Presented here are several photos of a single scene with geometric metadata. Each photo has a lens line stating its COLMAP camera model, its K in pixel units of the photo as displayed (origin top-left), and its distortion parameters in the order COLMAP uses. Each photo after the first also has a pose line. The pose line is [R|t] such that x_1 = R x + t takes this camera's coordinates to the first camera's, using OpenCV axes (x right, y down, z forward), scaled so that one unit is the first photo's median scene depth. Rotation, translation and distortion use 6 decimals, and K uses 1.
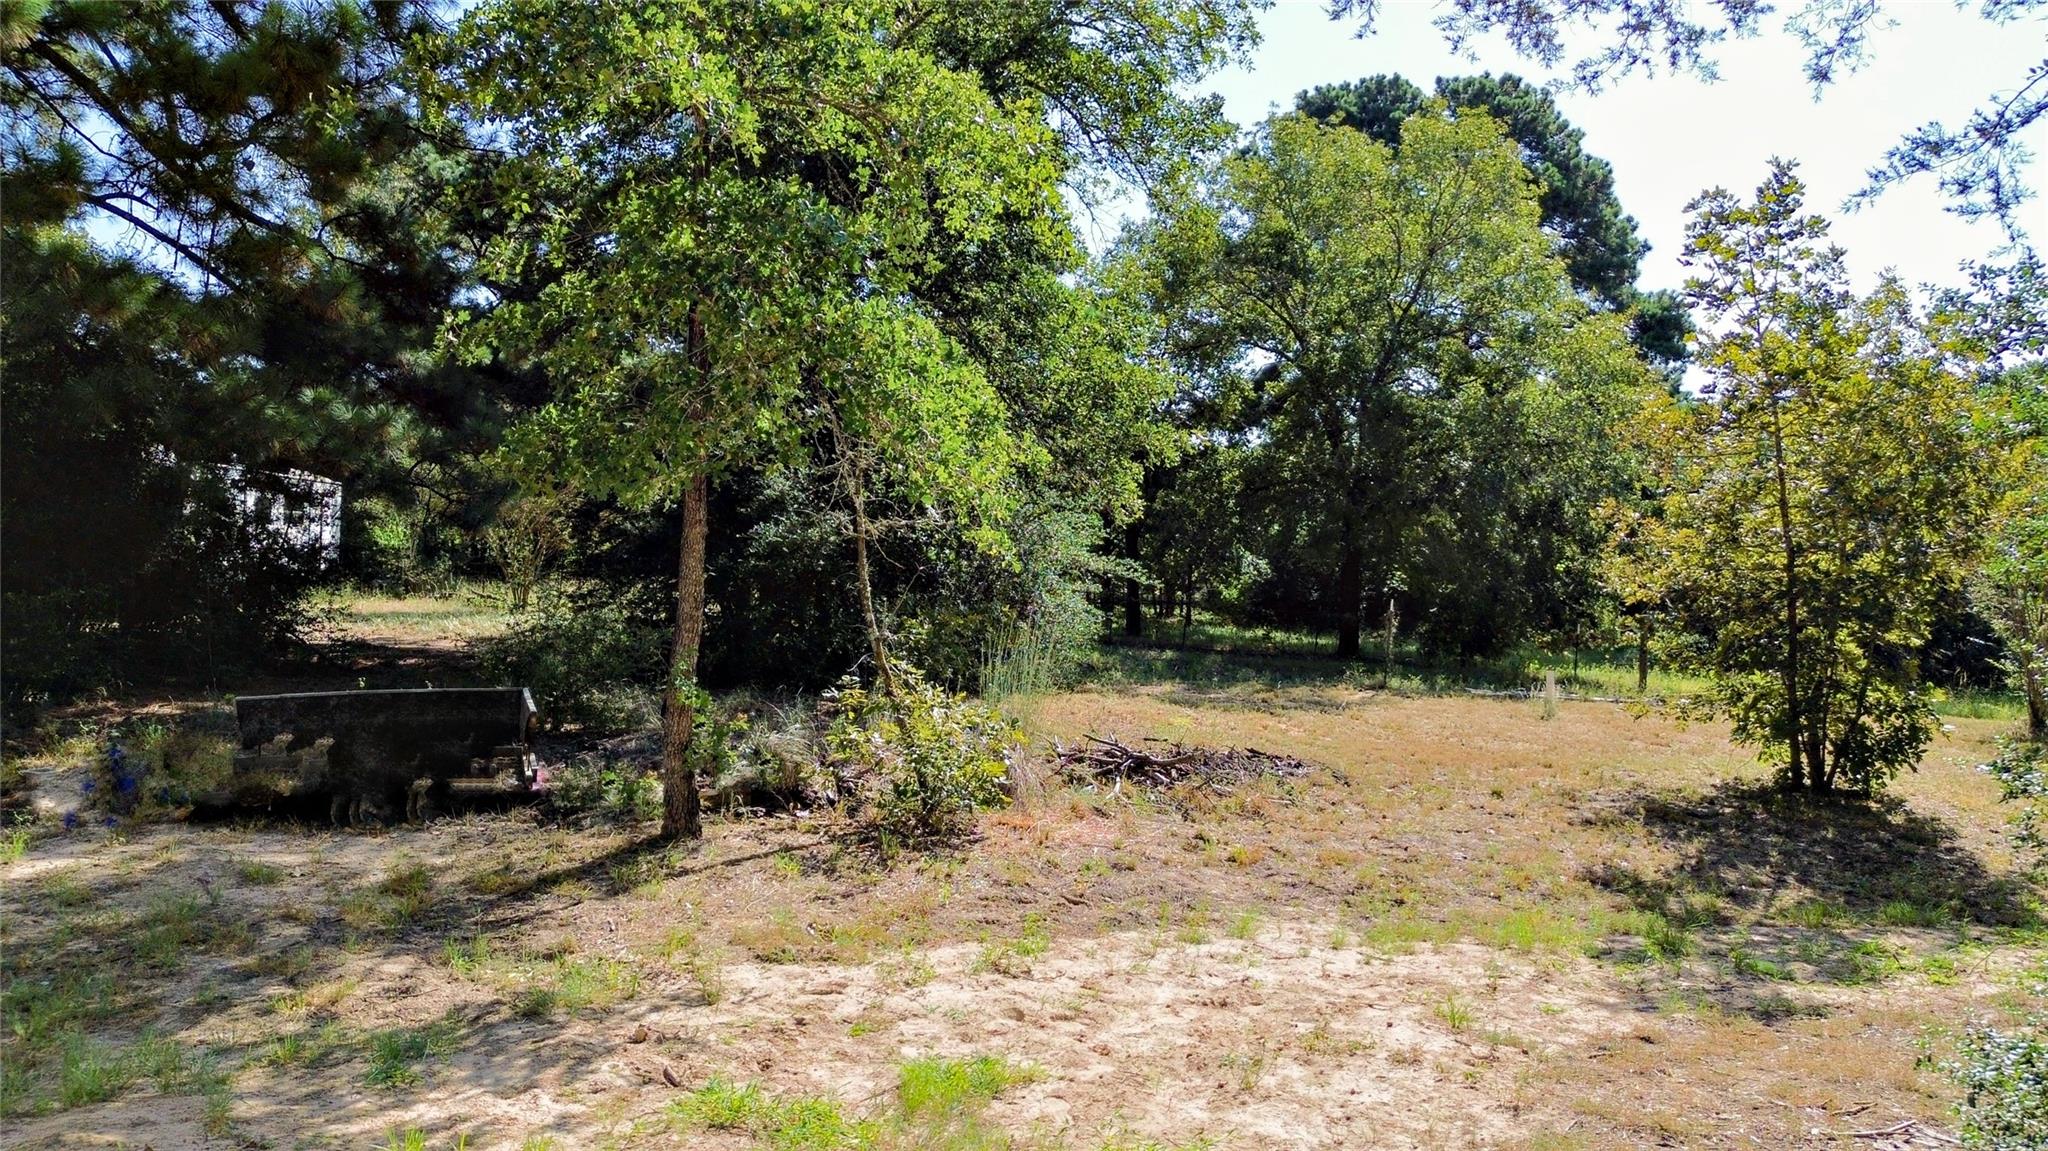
lens RADIAL K [[1438.7, 0, 1070.5], [0, 1438.7, 533.5], [0, 0, 1]] dist [0.071120, -0.039282]
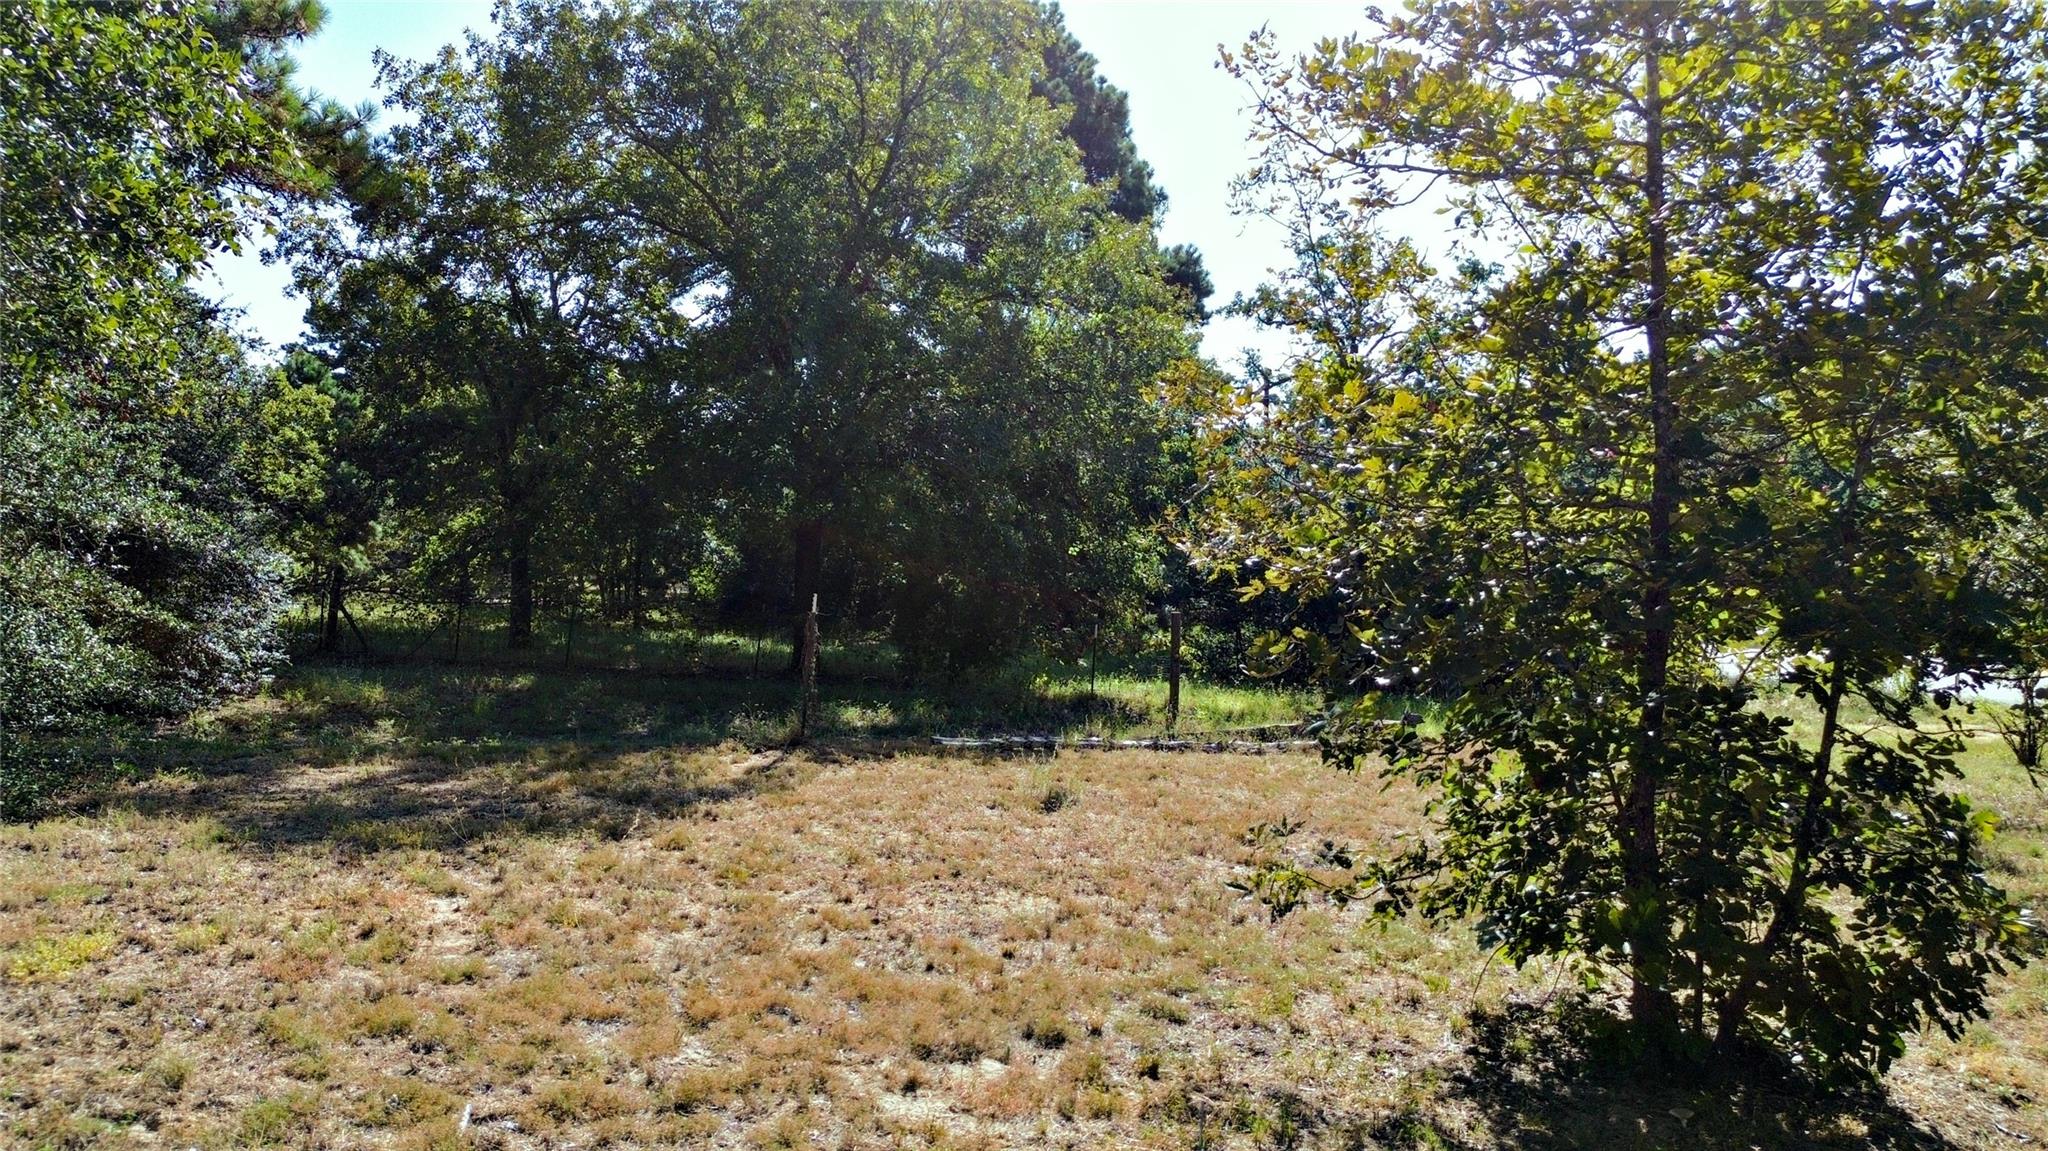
lens RADIAL K [[1438.7, 0, 1022.4], [0, 1438.7, 572.7], [0, 0, 1]] dist [0.071120, -0.039282]
pose [[0.957505, -0.007746, 0.288314, 0.089932], [-0.000908, 0.999553, 0.029870, 0.011910], [-0.288417, -0.028862, 0.957070, 0.272256]]
